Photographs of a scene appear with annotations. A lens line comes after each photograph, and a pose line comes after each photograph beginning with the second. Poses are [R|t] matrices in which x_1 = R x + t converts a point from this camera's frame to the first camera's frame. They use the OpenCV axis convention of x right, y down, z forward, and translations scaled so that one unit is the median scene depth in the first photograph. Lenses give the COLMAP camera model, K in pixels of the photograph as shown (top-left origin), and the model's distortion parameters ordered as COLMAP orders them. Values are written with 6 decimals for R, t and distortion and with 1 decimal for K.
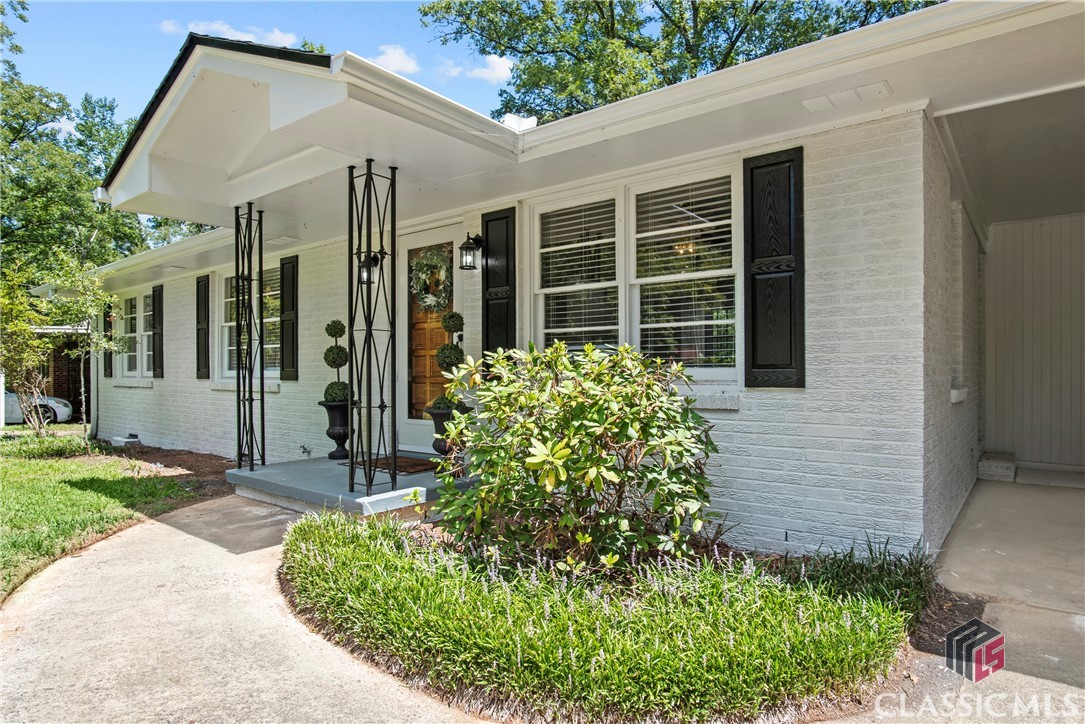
lens RADIAL K [[626.6, 0, 542.5], [0, 626.6, 362.0], [0, 0, 1]] dist [-0.046350, 0.019801]
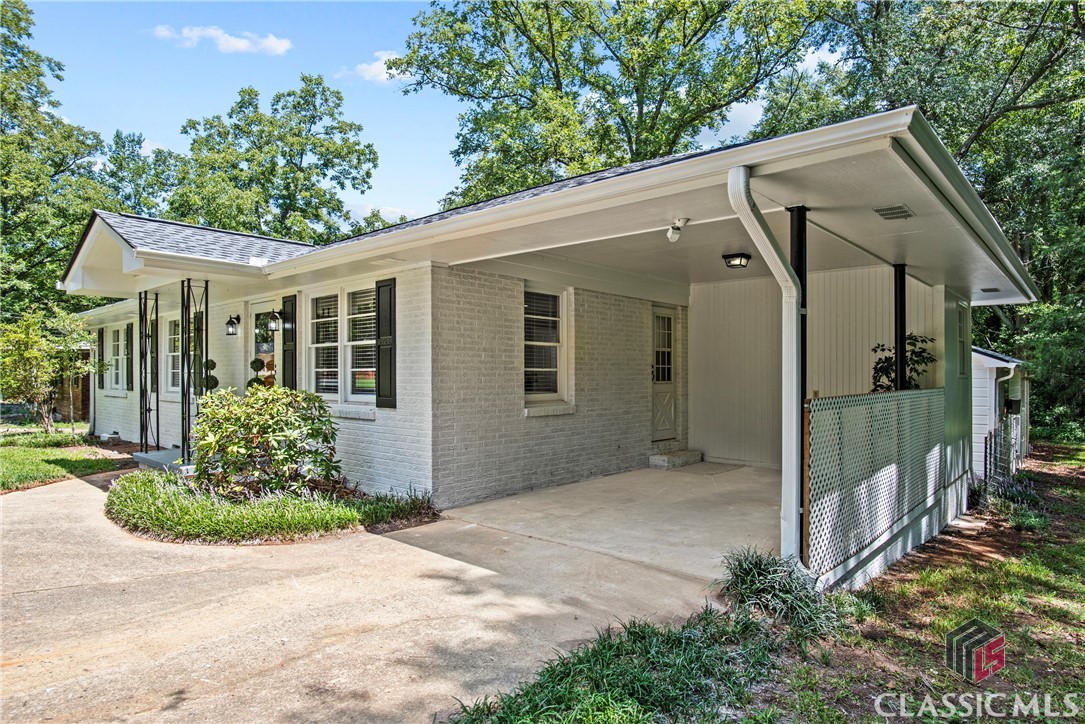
lens RADIAL K [[626.6, 0, 542.5], [0, 626.6, 362.0], [0, 0, 1]] dist [-0.046350, 0.019801]
pose [[0.998517, 0.000813, -0.054442, 0.416741], [-0.000945, 0.999997, -0.002386, -0.040229], [0.054439, 0.002434, 0.998514, -0.360705]]
